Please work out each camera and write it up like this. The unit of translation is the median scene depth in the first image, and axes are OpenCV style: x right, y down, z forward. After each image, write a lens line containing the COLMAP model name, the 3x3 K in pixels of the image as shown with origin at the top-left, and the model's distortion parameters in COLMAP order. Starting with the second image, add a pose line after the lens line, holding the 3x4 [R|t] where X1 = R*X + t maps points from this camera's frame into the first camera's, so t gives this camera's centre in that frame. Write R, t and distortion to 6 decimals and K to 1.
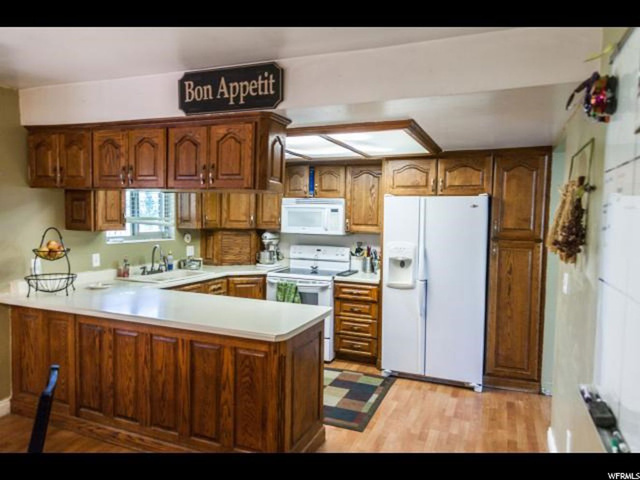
lens RADIAL K [[451.2, 0, 322.9], [0, 451.2, 239.3], [0, 0, 1]] dist [0.051147, 0.003309]
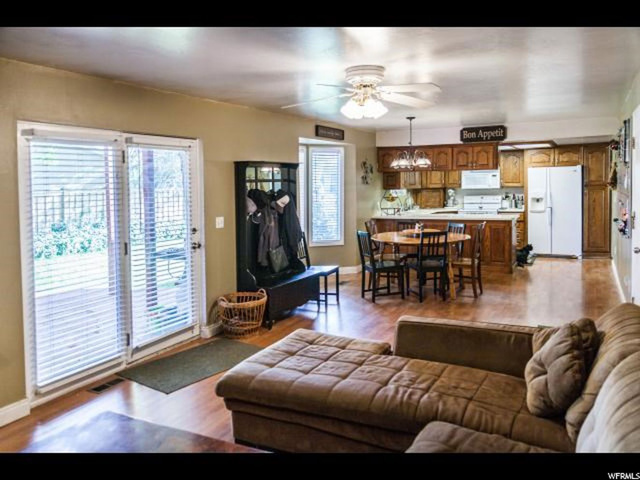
lens RADIAL K [[498.5, 0, 323.1], [0, 498.5, 205.1], [0, 0, 1]] dist [0.039129, -0.003647]
pose [[0.994260, -0.036711, -0.100499, -0.582090], [0.036204, 0.999321, -0.006860, 0.057809], [0.100683, 0.003182, 0.994913, -1.400277]]
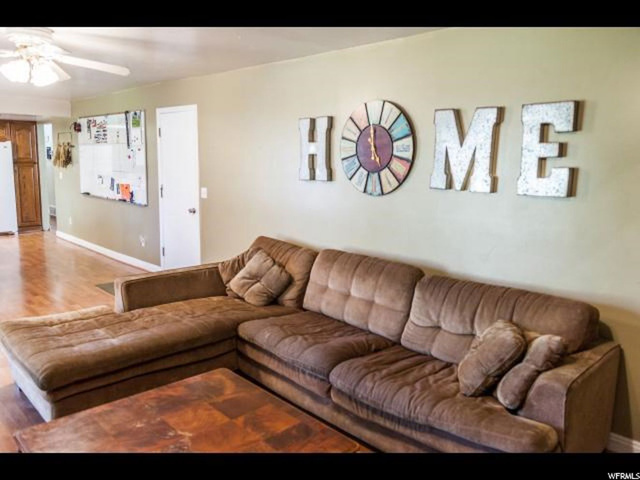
lens RADIAL K [[498.5, 0, 322.5], [0, 498.5, 240.9], [0, 0, 1]] dist [0.039129, -0.003647]
pose [[0.422796, -0.154078, 0.893031, -1.165620], [0.033422, 0.987421, 0.154540, 0.041588], [-0.905608, -0.035492, 0.422627, -1.297787]]
